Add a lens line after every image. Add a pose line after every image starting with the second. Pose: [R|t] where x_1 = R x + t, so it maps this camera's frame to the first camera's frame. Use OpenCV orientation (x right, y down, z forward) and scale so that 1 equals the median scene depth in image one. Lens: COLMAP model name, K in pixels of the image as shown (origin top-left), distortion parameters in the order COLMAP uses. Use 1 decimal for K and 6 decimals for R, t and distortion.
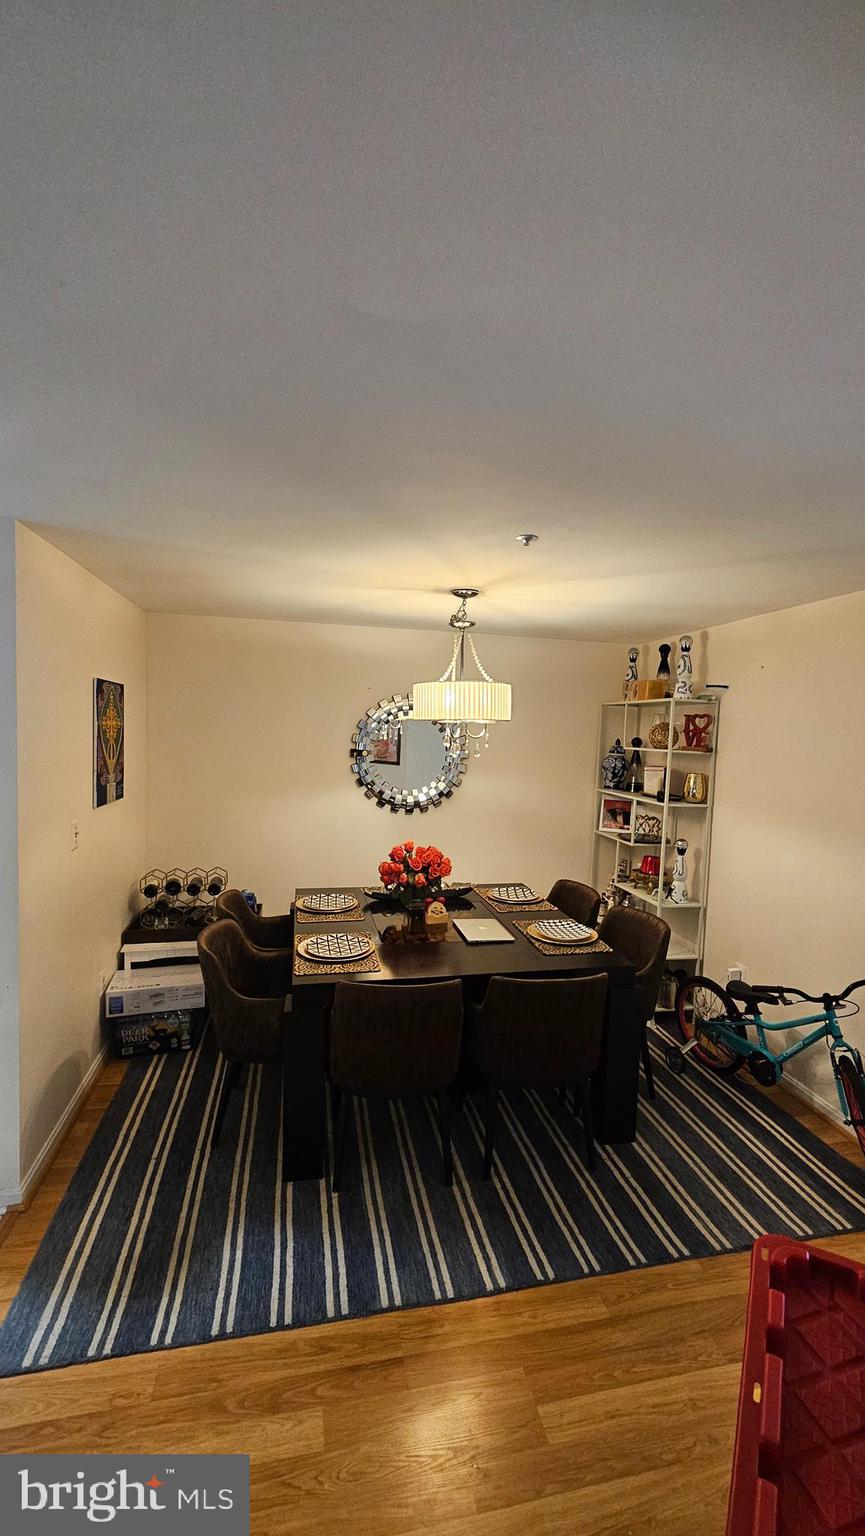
lens RADIAL K [[636.9, 0, 434.0], [0, 636.9, 775.0], [0, 0, 1]] dist [0.003246, -0.000465]
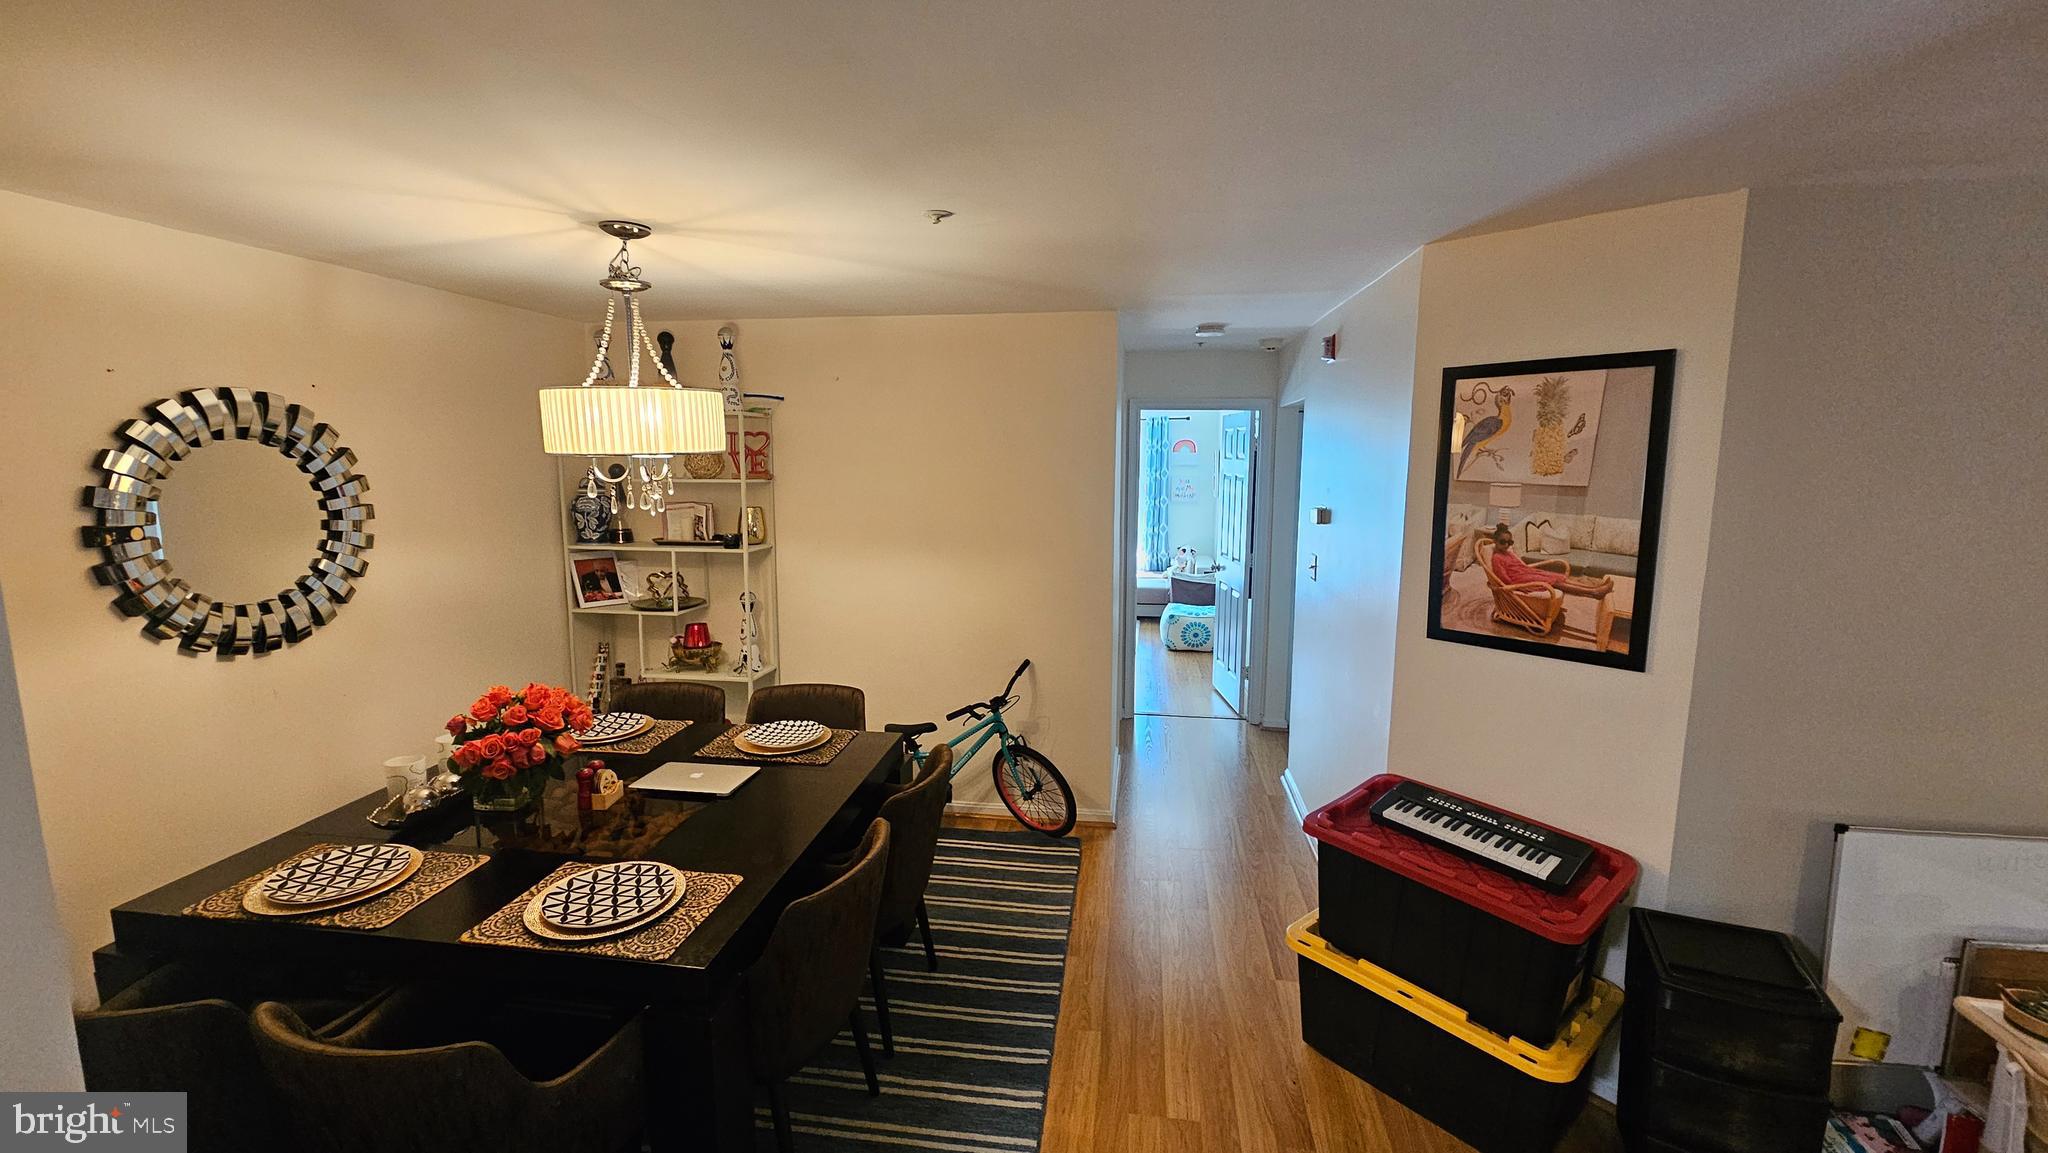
lens RADIAL K [[849.2, 0, 1024.0], [0, 849.2, 576.5], [0, 0, 1]] dist [0.003246, -0.000465]
pose [[0.340507, -0.168211, 0.925073, -0.593859], [0.075320, 0.985585, 0.151490, -0.065943], [-0.937220, 0.018093, 0.348269, 0.400147]]
